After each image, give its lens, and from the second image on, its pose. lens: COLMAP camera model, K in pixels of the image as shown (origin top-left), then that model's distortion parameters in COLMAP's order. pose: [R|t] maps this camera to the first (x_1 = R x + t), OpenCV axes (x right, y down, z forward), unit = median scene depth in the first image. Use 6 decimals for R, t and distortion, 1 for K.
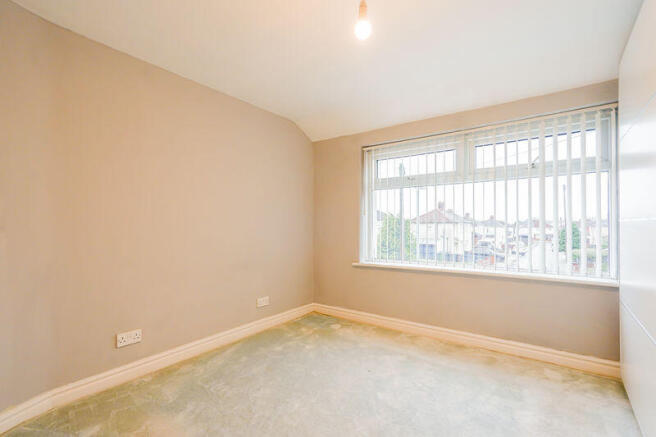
lens RADIAL K [[305.6, 0, 333.5], [0, 305.6, 223.2], [0, 0, 1]] dist [-0.000860, 0.004006]
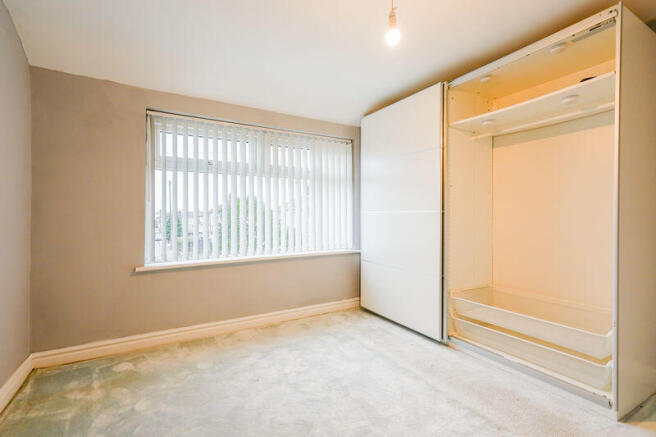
lens RADIAL K [[305.6, 0, 330.0], [0, 305.6, 215.9], [0, 0, 1]] dist [-0.000860, 0.004006]
pose [[0.390558, -0.000769, 0.920578, -0.448246], [-0.003837, 0.999990, 0.002463, 0.004925], [-0.920570, -0.004494, 0.390551, 0.339315]]
